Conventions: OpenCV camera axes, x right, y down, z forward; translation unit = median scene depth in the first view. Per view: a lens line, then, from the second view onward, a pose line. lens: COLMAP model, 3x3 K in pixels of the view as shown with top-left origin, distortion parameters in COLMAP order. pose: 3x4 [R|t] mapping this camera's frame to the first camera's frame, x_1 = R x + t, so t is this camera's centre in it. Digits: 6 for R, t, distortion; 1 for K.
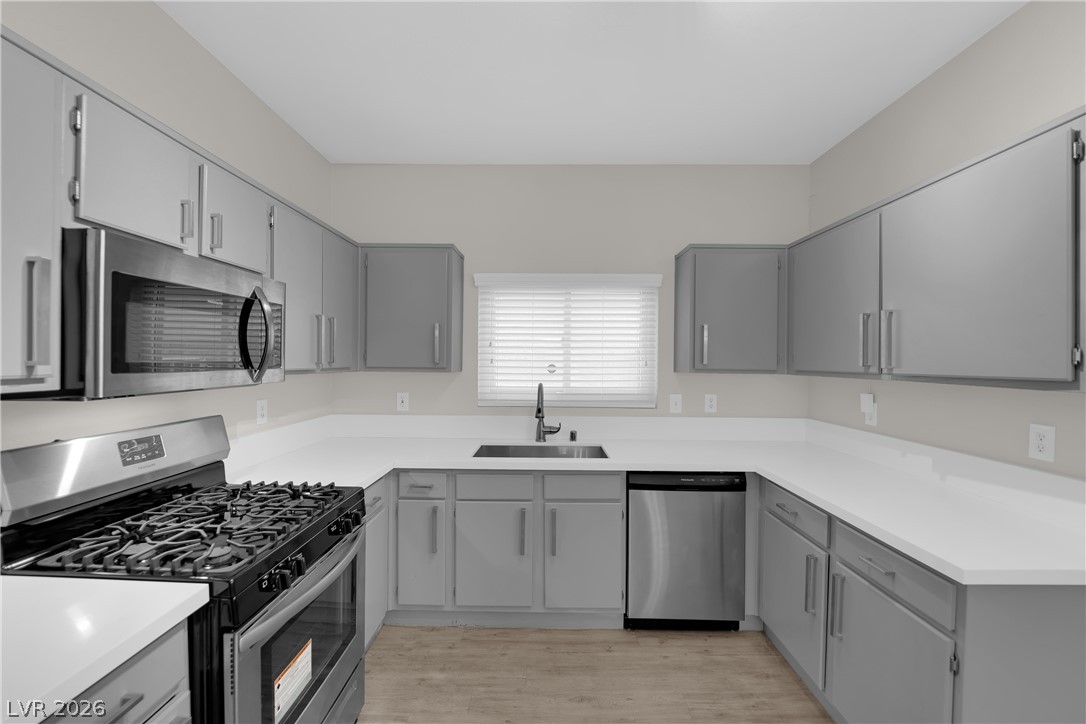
lens RADIAL K [[437.3, 0, 541.0], [0, 437.3, 362.1], [0, 0, 1]] dist [-0.011461, -0.001618]
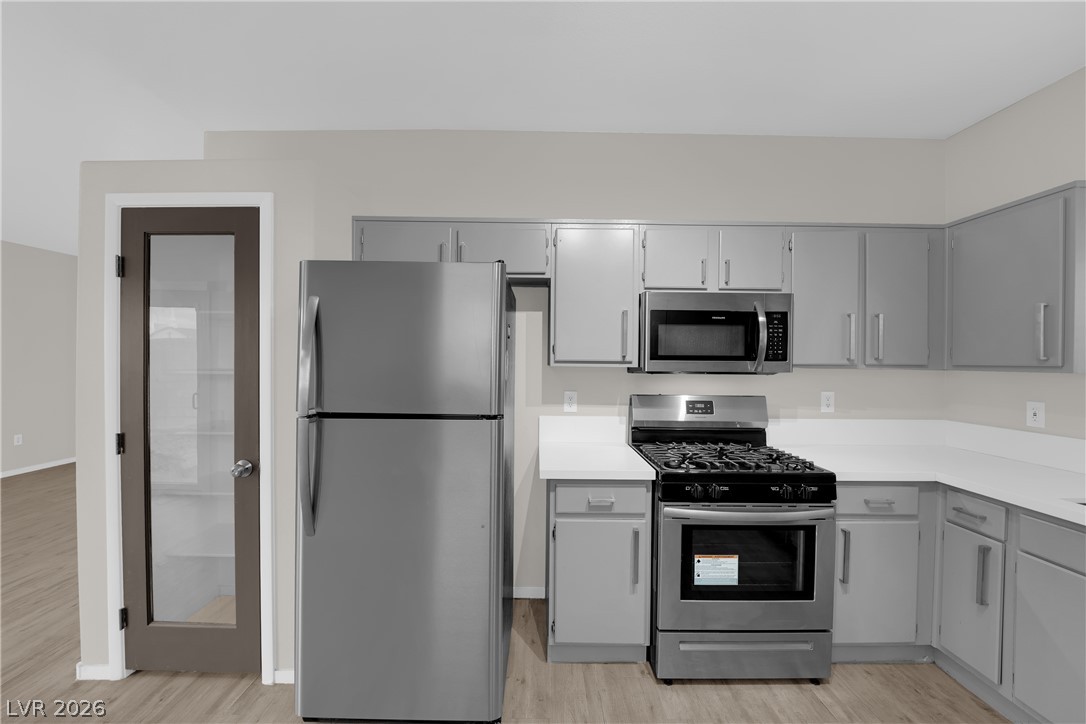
lens RADIAL K [[437.3, 0, 539.4], [0, 437.3, 359.2], [0, 0, 1]] dist [-0.011461, -0.001618]
pose [[0.017307, -0.012911, -0.999767, 0.502060], [-0.015598, 0.999791, -0.013181, 0.026960], [0.999729, 0.015823, 0.017102, 0.201498]]
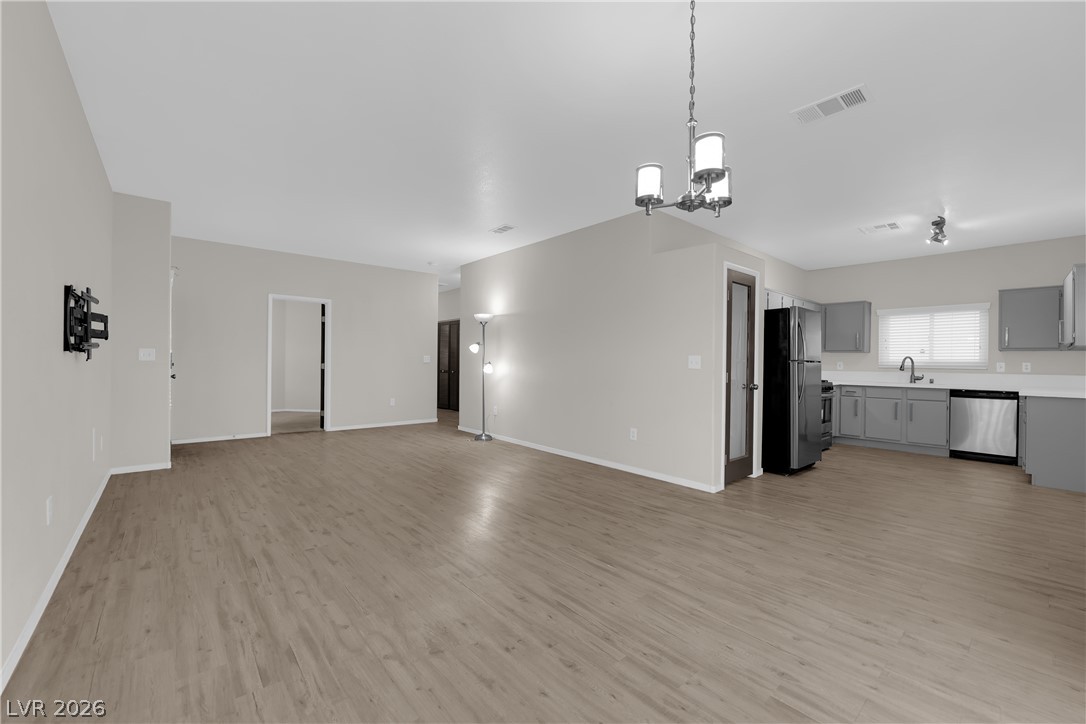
lens RADIAL K [[437.3, 0, 540.3], [0, 437.3, 360.6], [0, 0, 1]] dist [-0.011461, -0.001618]
pose [[0.658244, -0.000558, -0.752805, 0.510514], [-0.015138, 0.999788, -0.013978, 0.156356], [0.752653, 0.020597, 0.658095, -2.328600]]
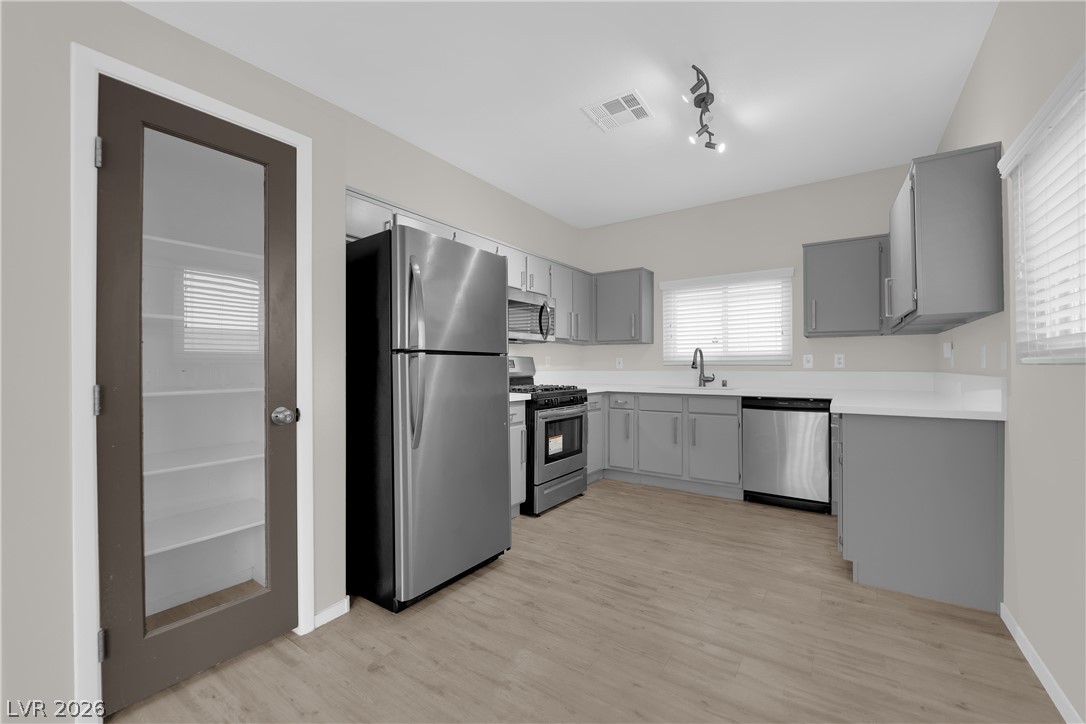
lens RADIAL K [[437.3, 0, 534.9], [0, 437.3, 360.2], [0, 0, 1]] dist [-0.011461, -0.001618]
pose [[0.818171, -0.015984, -0.574752, 0.494407], [0.003273, 0.999727, -0.023143, 0.151448], [0.574965, 0.017054, 0.818000, -0.724026]]
